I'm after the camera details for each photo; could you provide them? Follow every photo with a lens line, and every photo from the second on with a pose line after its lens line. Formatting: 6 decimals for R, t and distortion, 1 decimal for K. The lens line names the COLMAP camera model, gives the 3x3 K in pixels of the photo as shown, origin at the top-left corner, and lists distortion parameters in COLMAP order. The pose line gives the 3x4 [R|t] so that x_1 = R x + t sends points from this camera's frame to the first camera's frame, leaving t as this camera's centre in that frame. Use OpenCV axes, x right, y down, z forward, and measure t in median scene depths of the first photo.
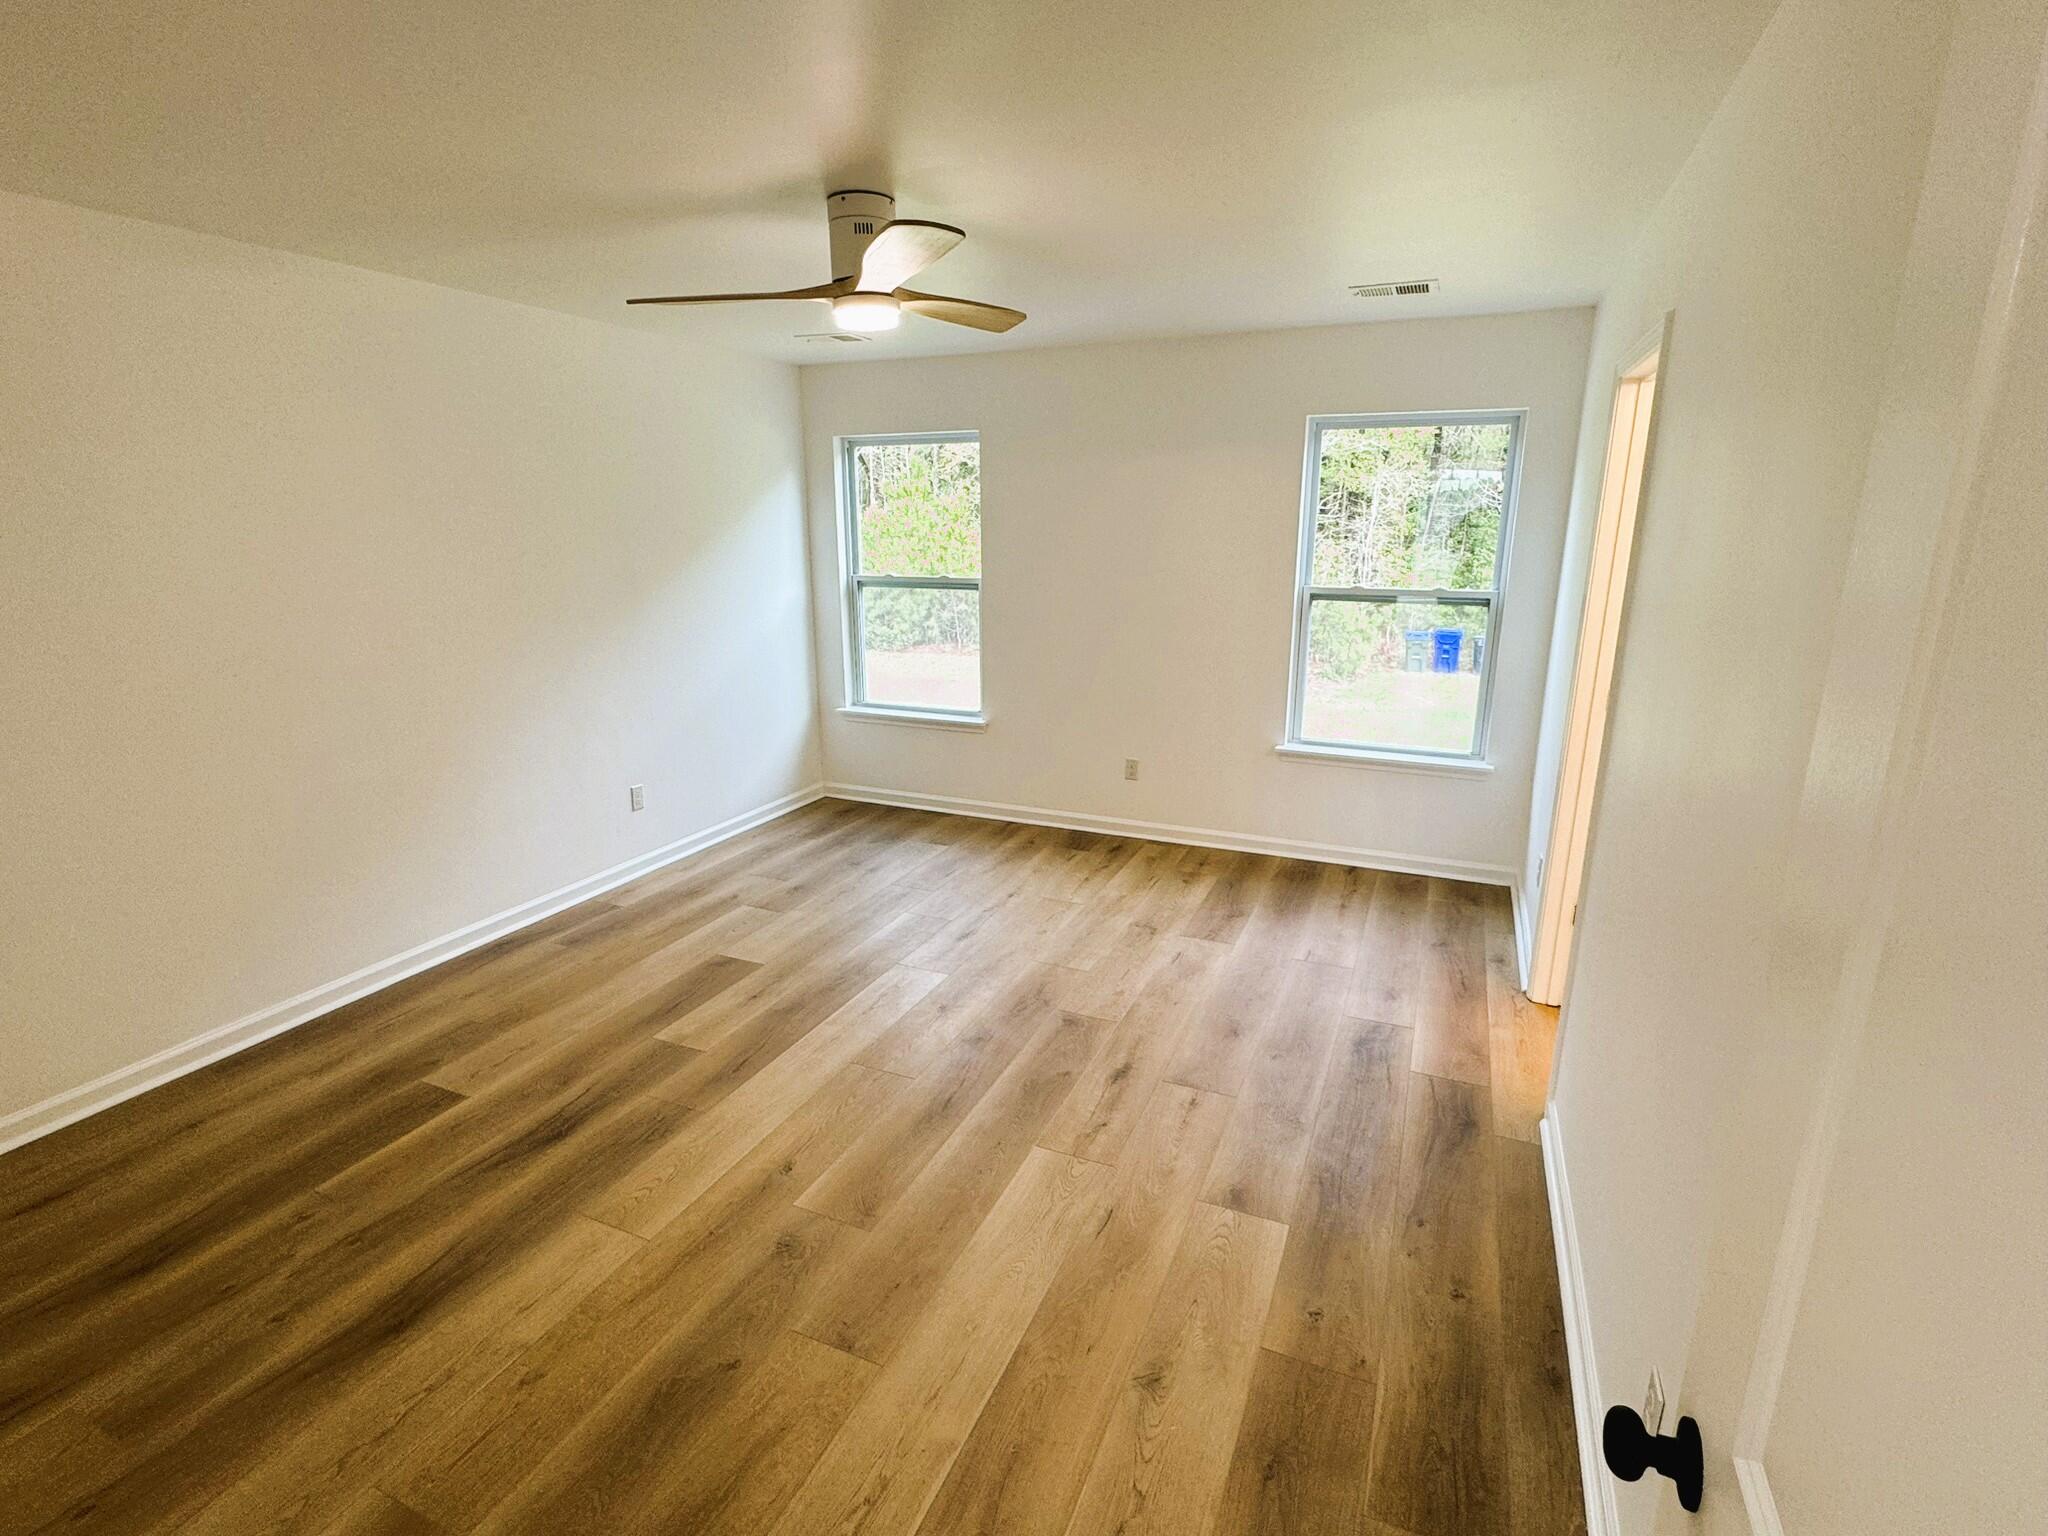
lens RADIAL K [[982.2, 0, 1024.0], [0, 982.2, 768.0], [0, 0, 1]] dist [-0.001982, -0.000234]
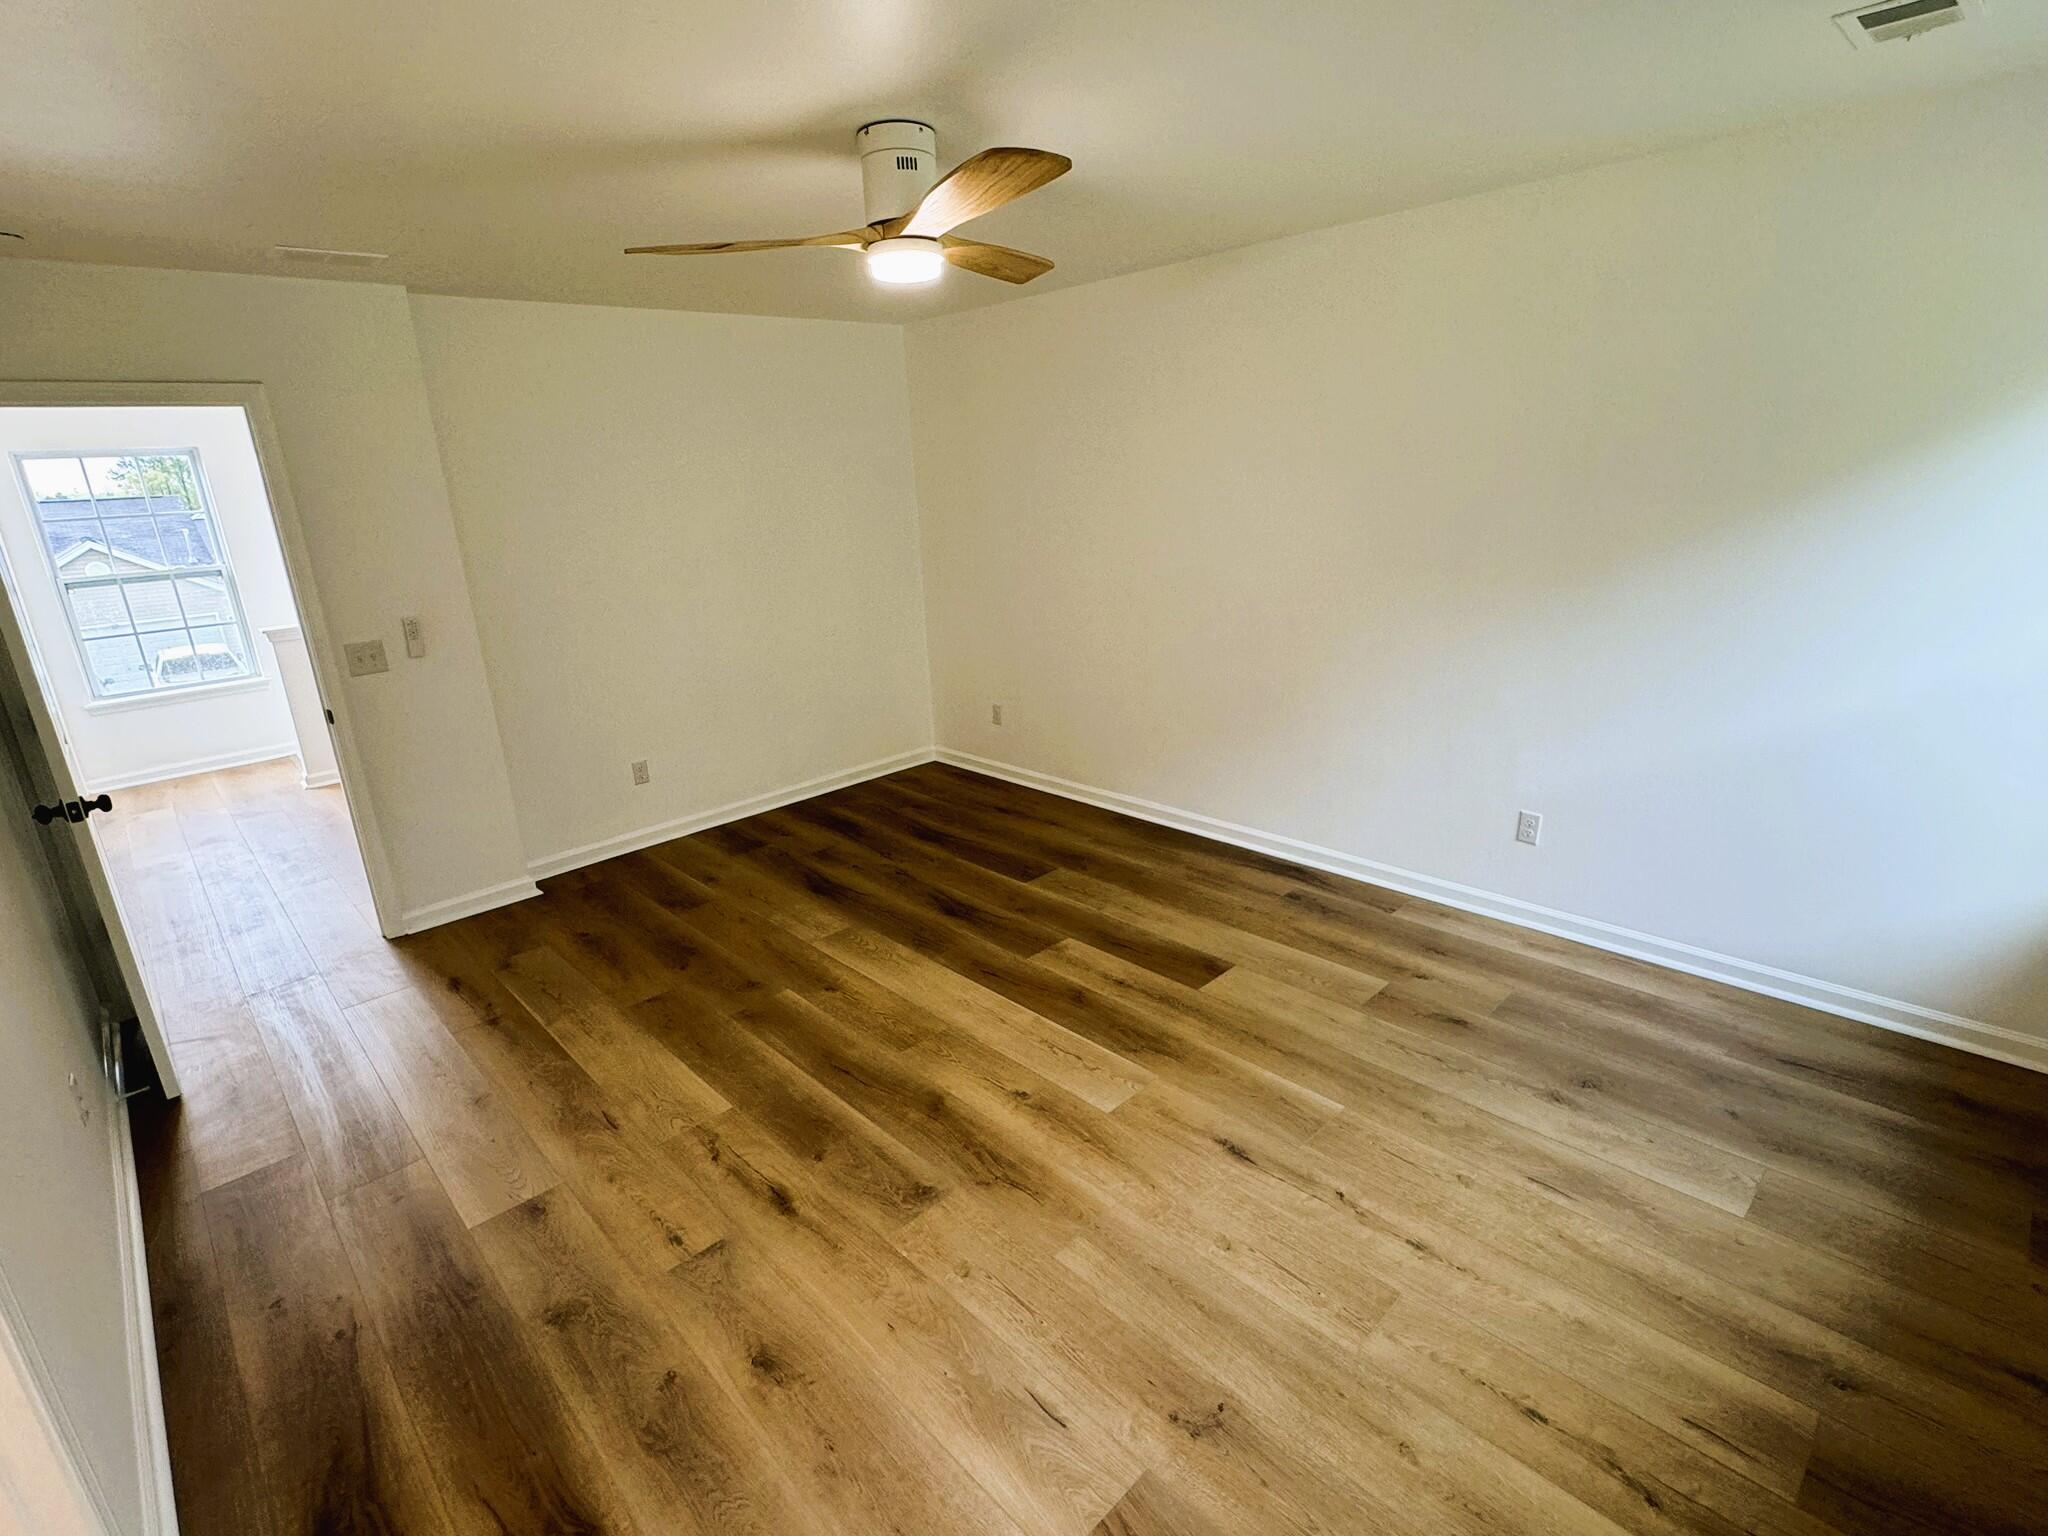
lens RADIAL K [[982.2, 0, 1024.0], [0, 982.2, 768.0], [0, 0, 1]] dist [-0.001982, -0.000234]
pose [[-0.382250, 0.293499, -0.876210, 0.622490], [-0.181355, 0.905950, 0.382578, -0.353441], [0.906088, 0.305145, -0.293071, 1.305170]]
